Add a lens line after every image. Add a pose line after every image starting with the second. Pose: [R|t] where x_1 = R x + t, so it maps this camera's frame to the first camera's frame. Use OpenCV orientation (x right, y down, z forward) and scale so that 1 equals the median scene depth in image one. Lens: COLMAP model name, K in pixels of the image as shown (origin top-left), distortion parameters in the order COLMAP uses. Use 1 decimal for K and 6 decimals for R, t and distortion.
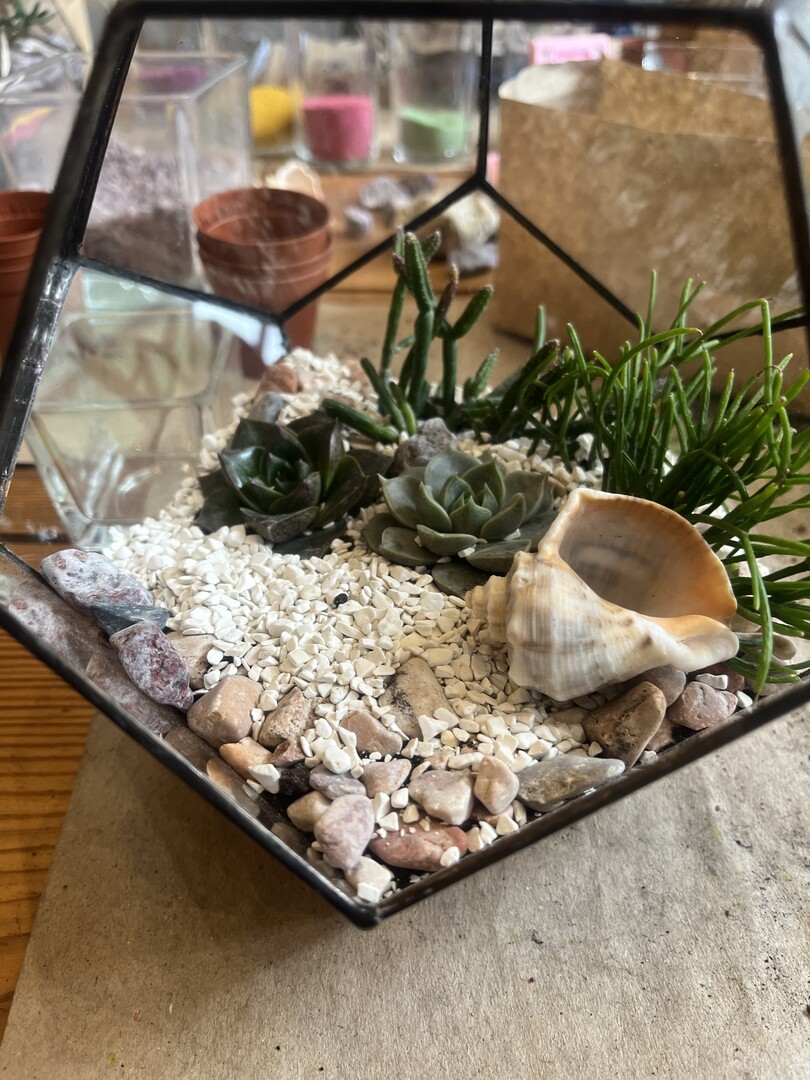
lens RADIAL K [[813.3, 0, 405.0], [0, 813.3, 540.0], [0, 0, 1]] dist [-0.033112, -0.002033]
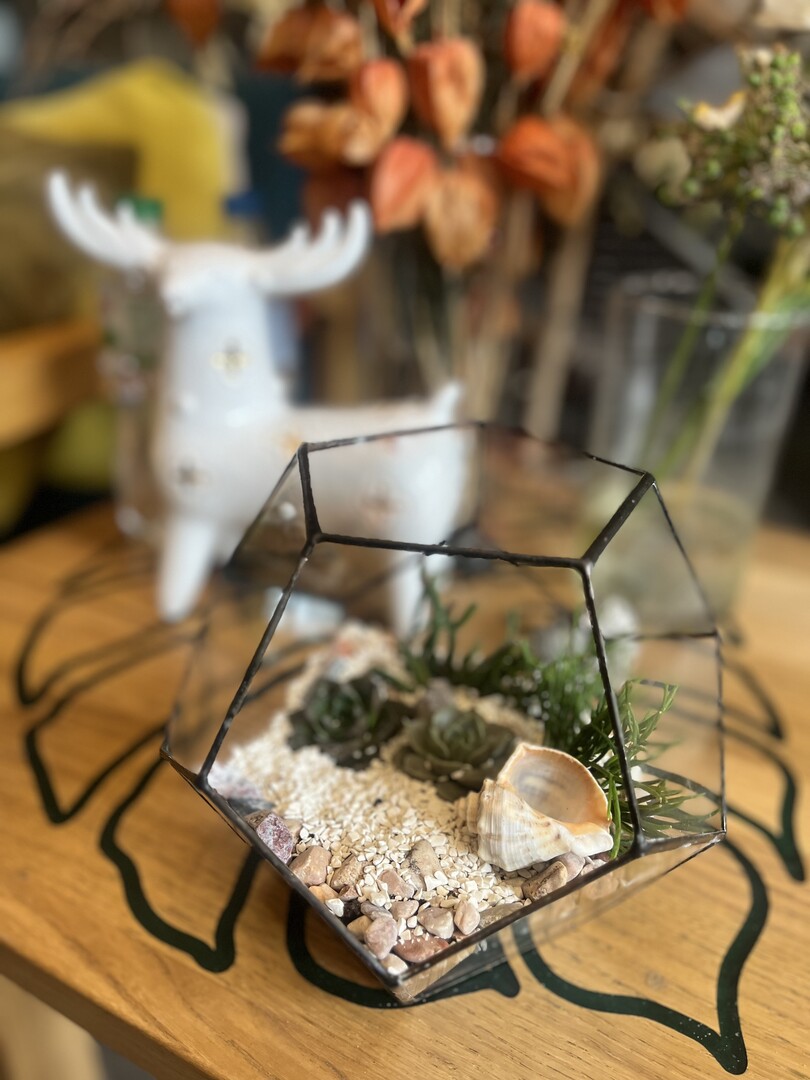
lens RADIAL K [[813.3, 0, 405.0], [0, 813.3, 540.0], [0, 0, 1]] dist [-0.033112, -0.002033]
pose [[0.998815, 0.046266, -0.015131, -0.029888], [-0.048475, 0.973691, -0.222657, -0.088256], [0.004432, 0.223127, 0.974779, -0.798379]]
